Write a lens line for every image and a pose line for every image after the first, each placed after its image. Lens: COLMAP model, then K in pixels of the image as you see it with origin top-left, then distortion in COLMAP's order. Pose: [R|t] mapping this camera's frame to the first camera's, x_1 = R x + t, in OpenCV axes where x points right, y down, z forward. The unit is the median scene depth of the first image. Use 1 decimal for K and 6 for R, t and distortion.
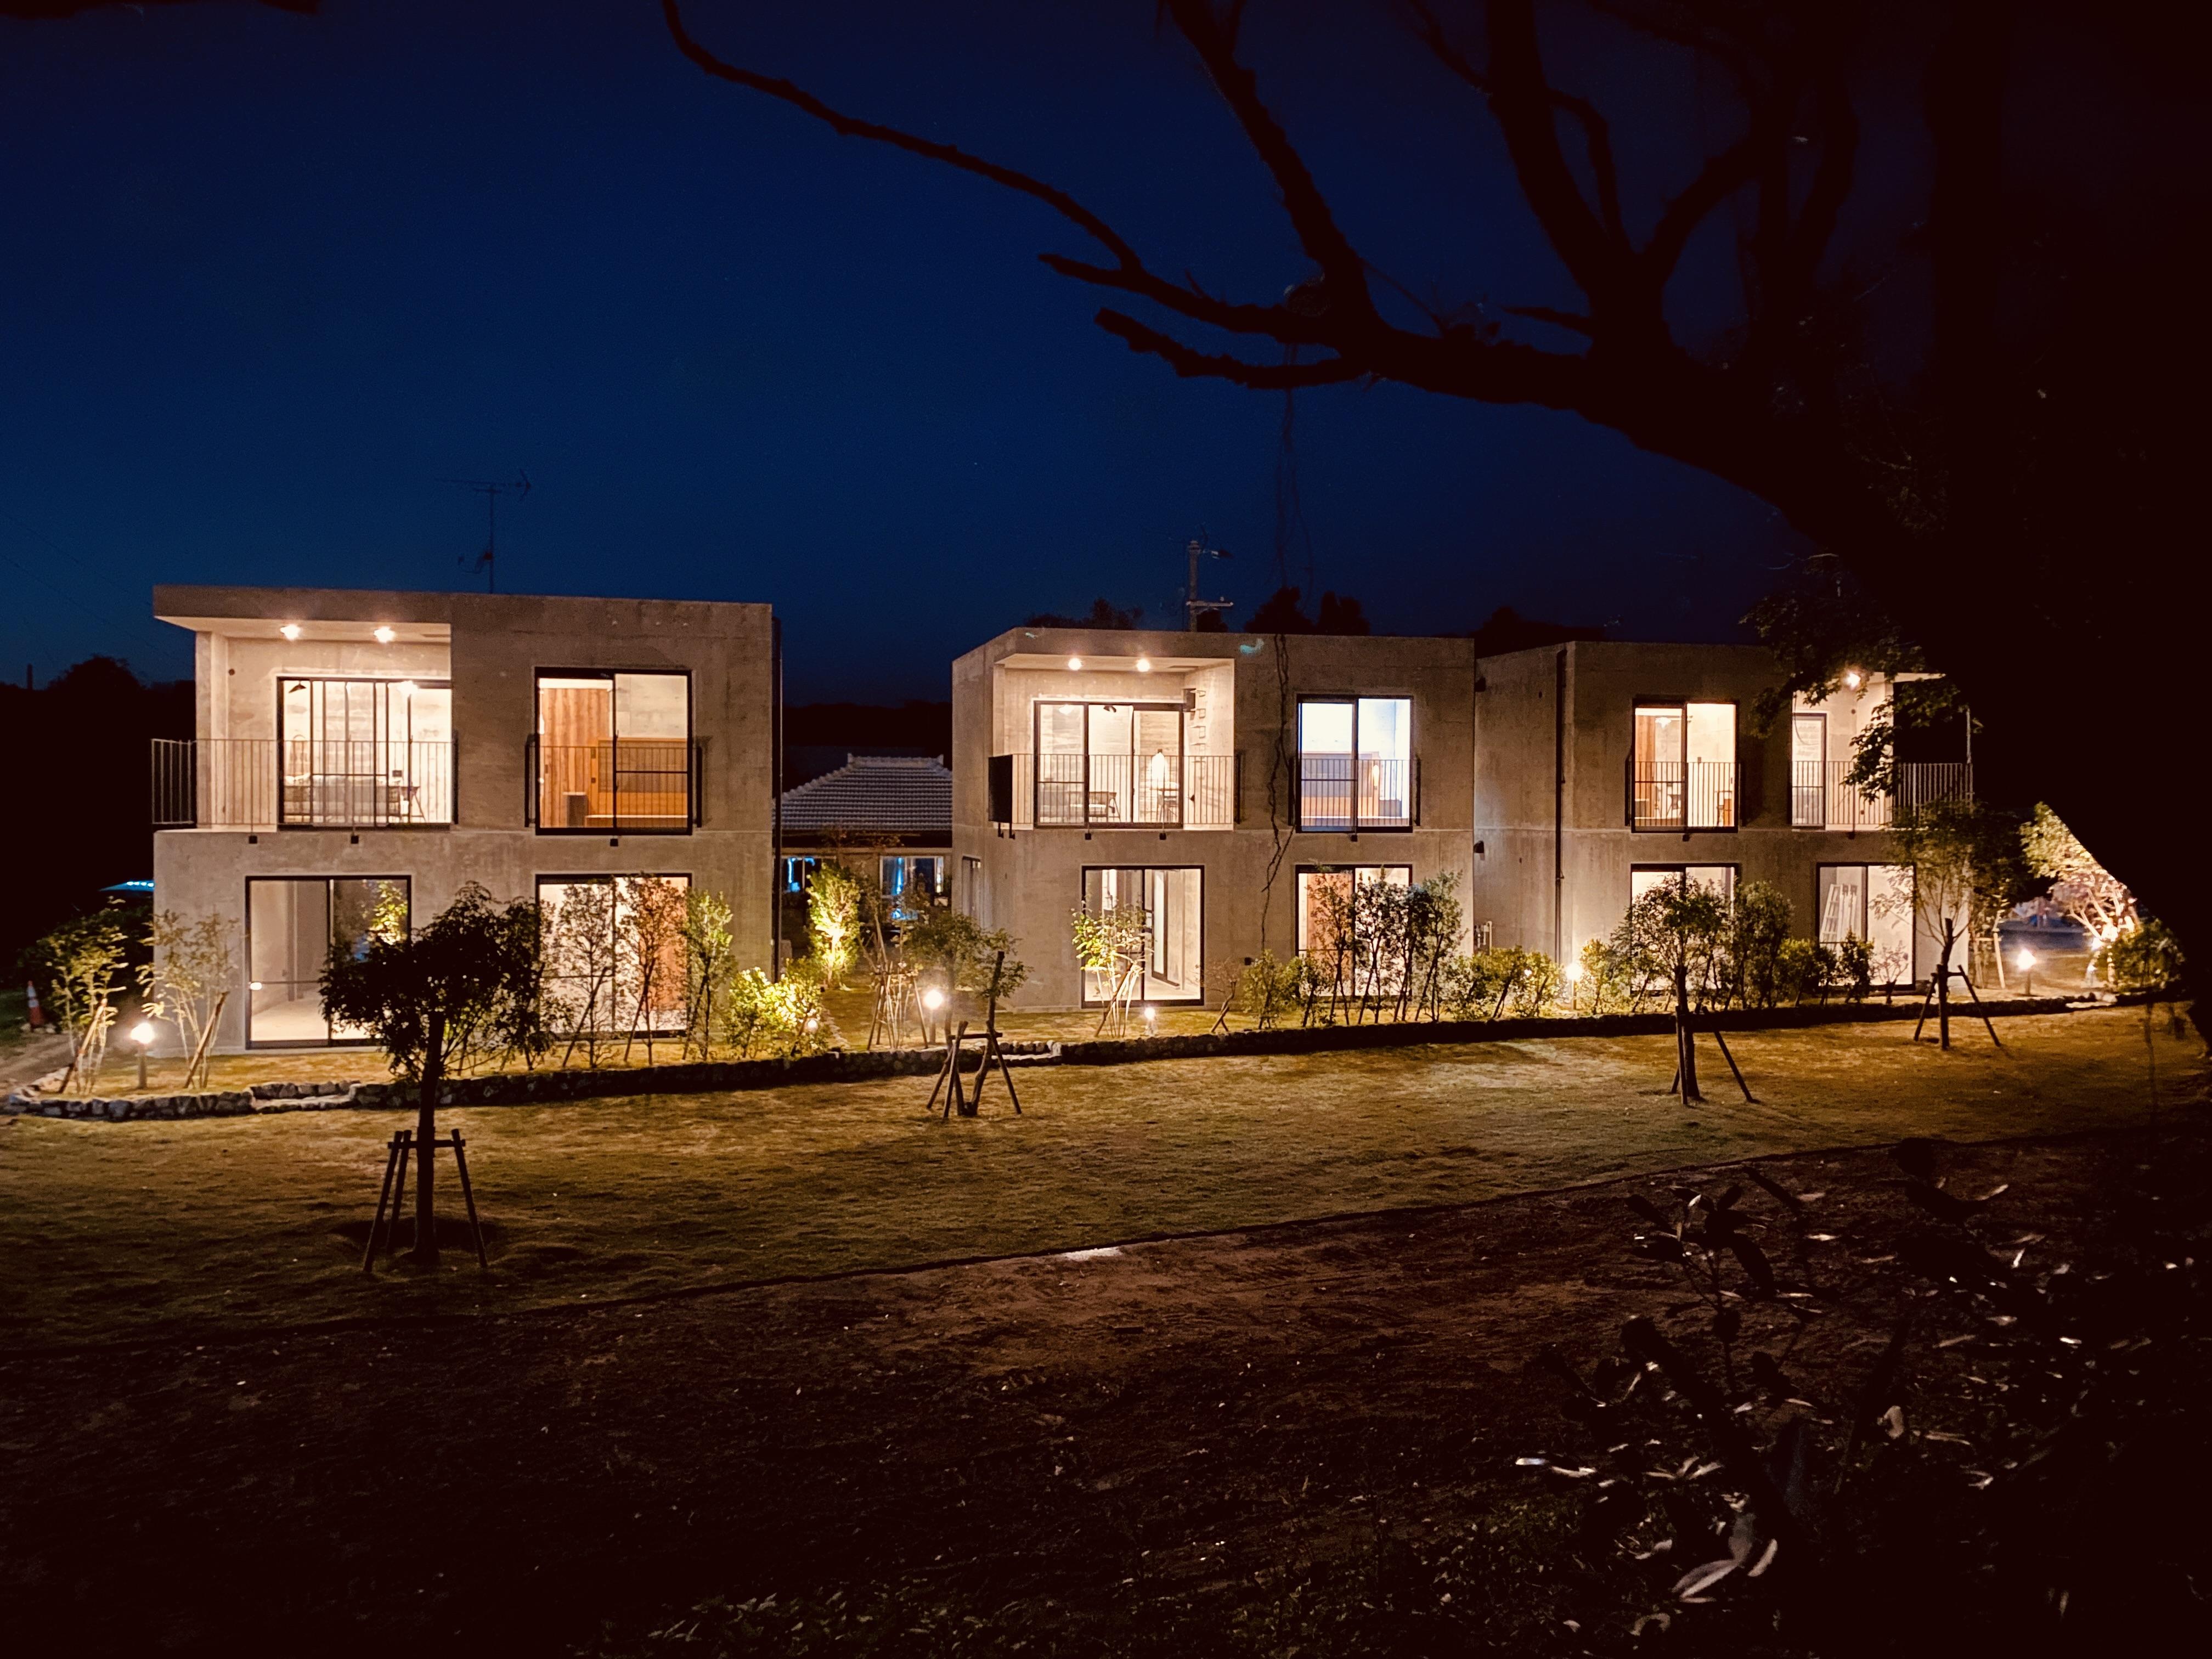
lens RADIAL K [[1693.6, 0, 1105.5], [0, 1693.6, 837.4], [0, 0, 1]] dist [-0.000097, -0.002847]
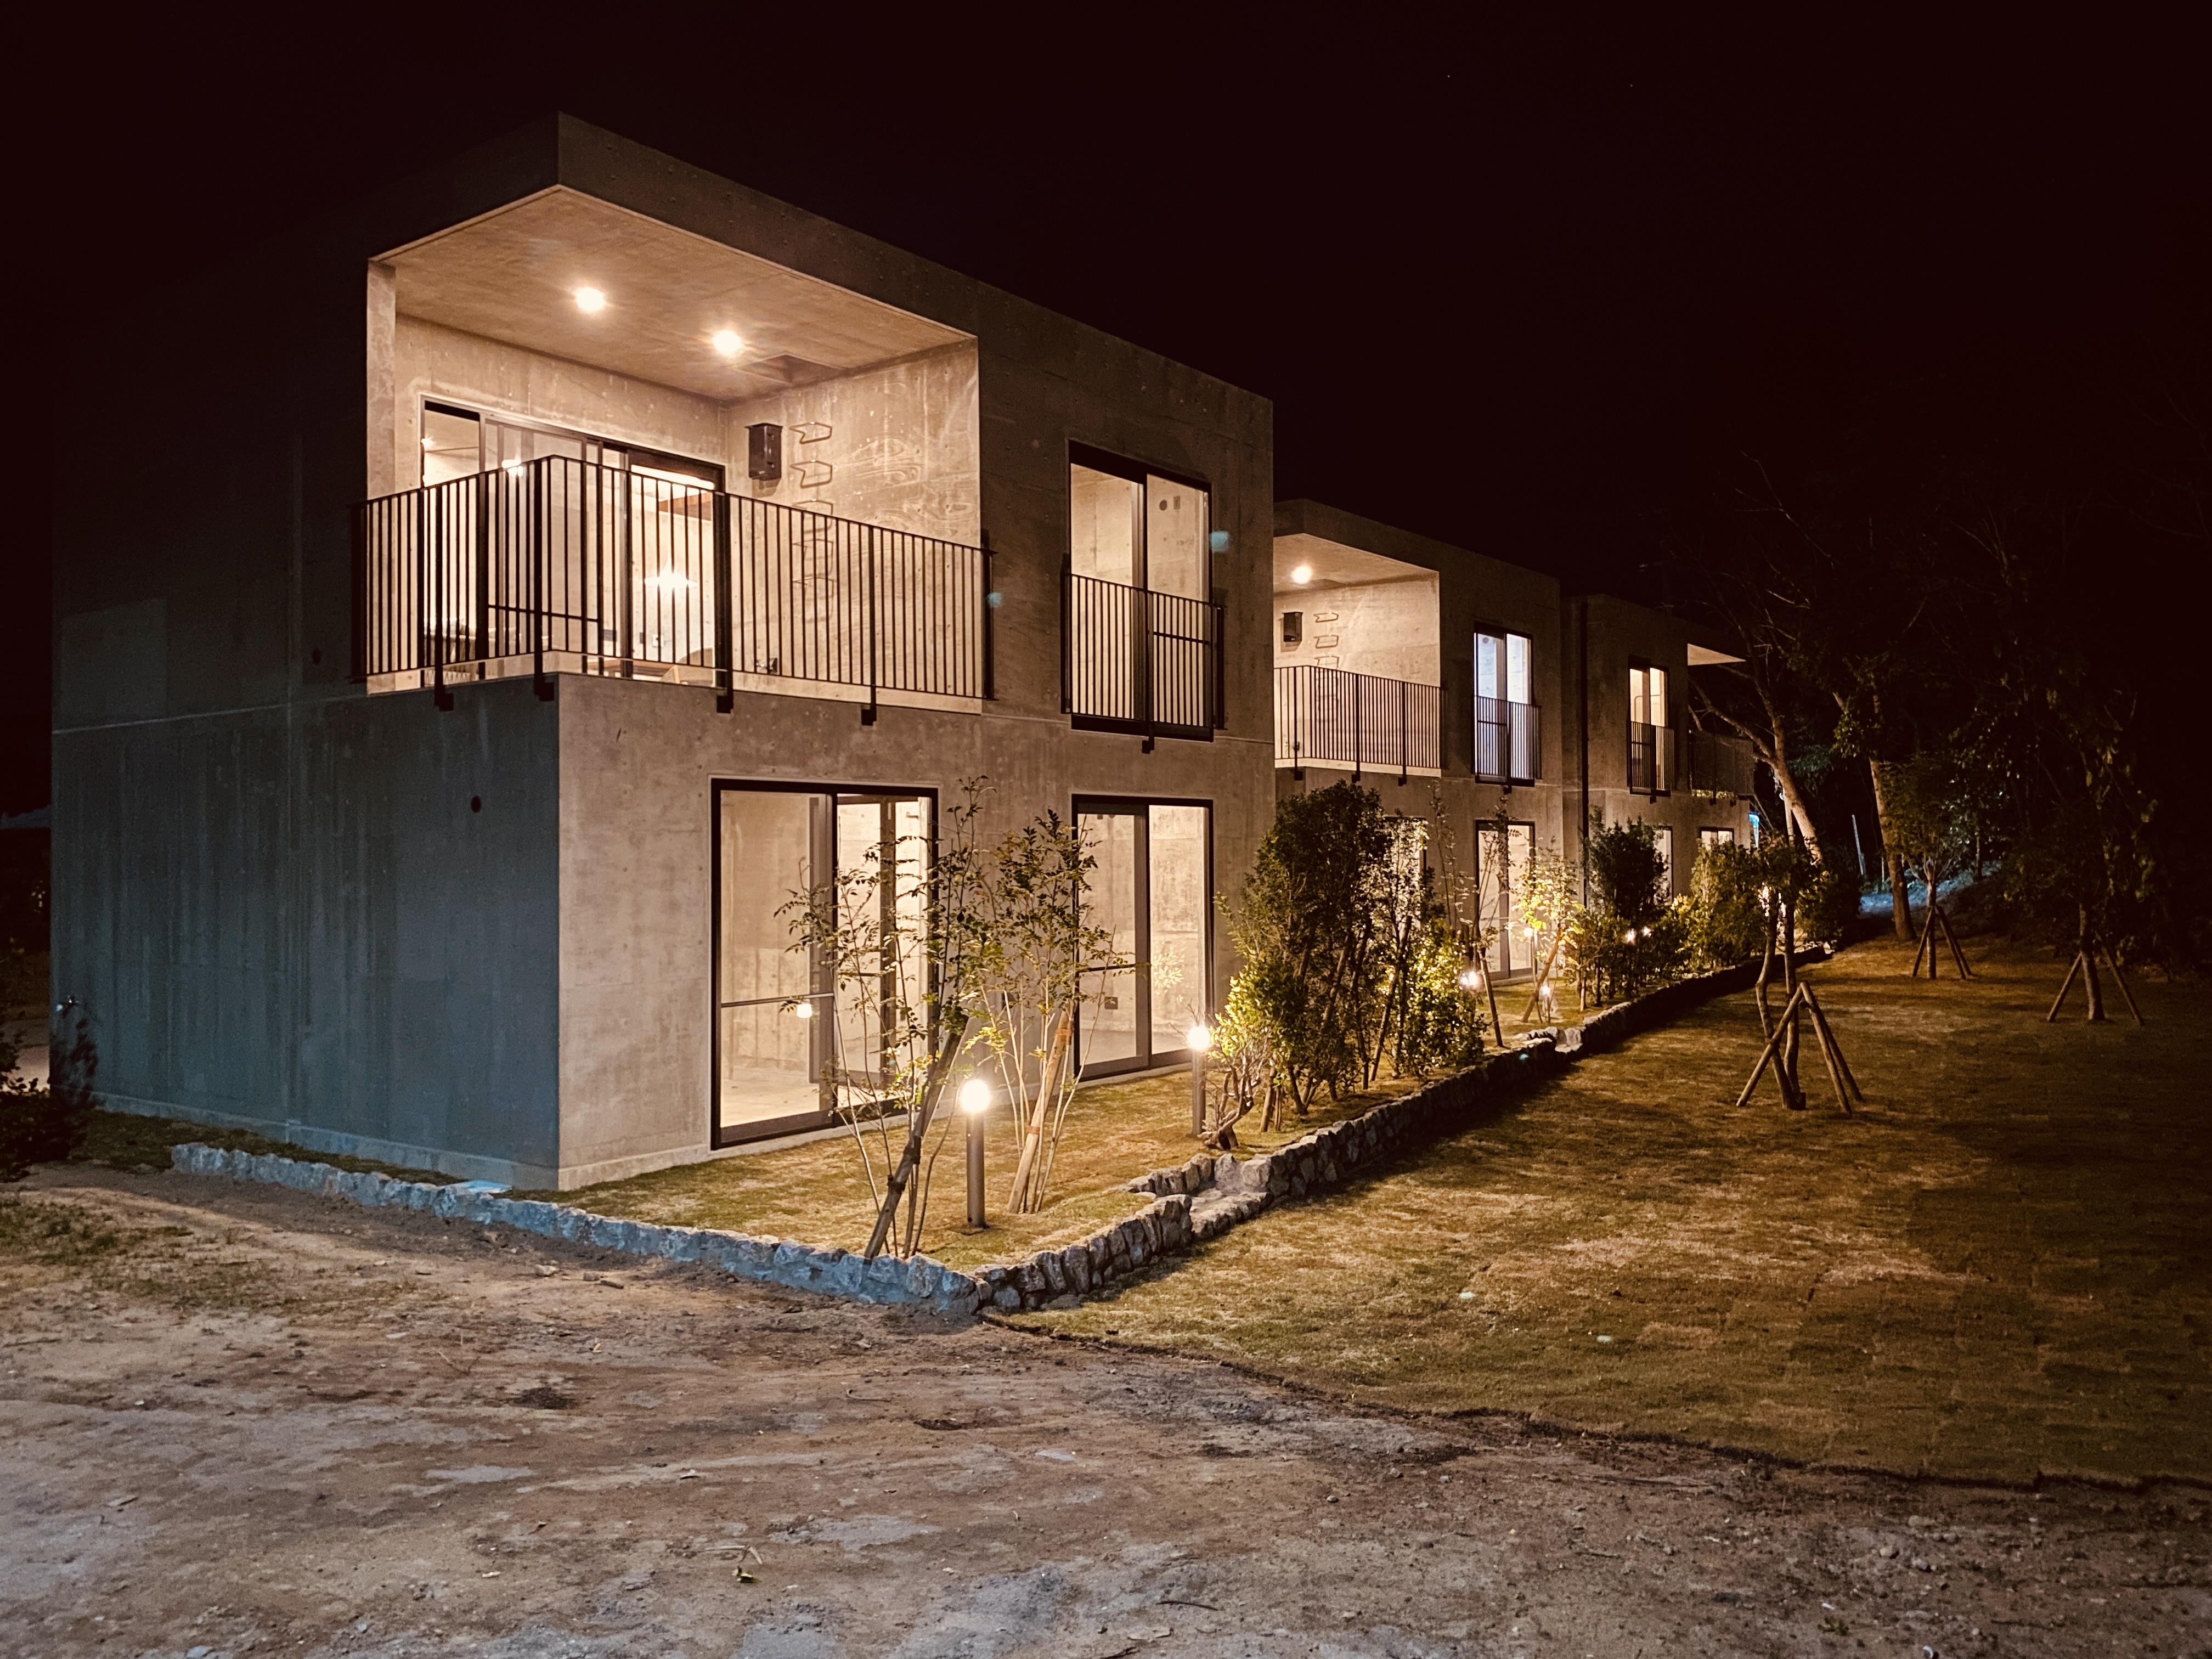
lens RADIAL K [[1693.6, 0, 1106.9], [0, 1693.6, 829.0], [0, 0, 1]] dist [-0.000097, -0.002847]
pose [[0.790922, 0.009636, 0.611842, -0.680737], [-0.000311, 0.999882, -0.015345, 0.042058], [-0.611917, 0.011946, 0.790831, 0.534615]]
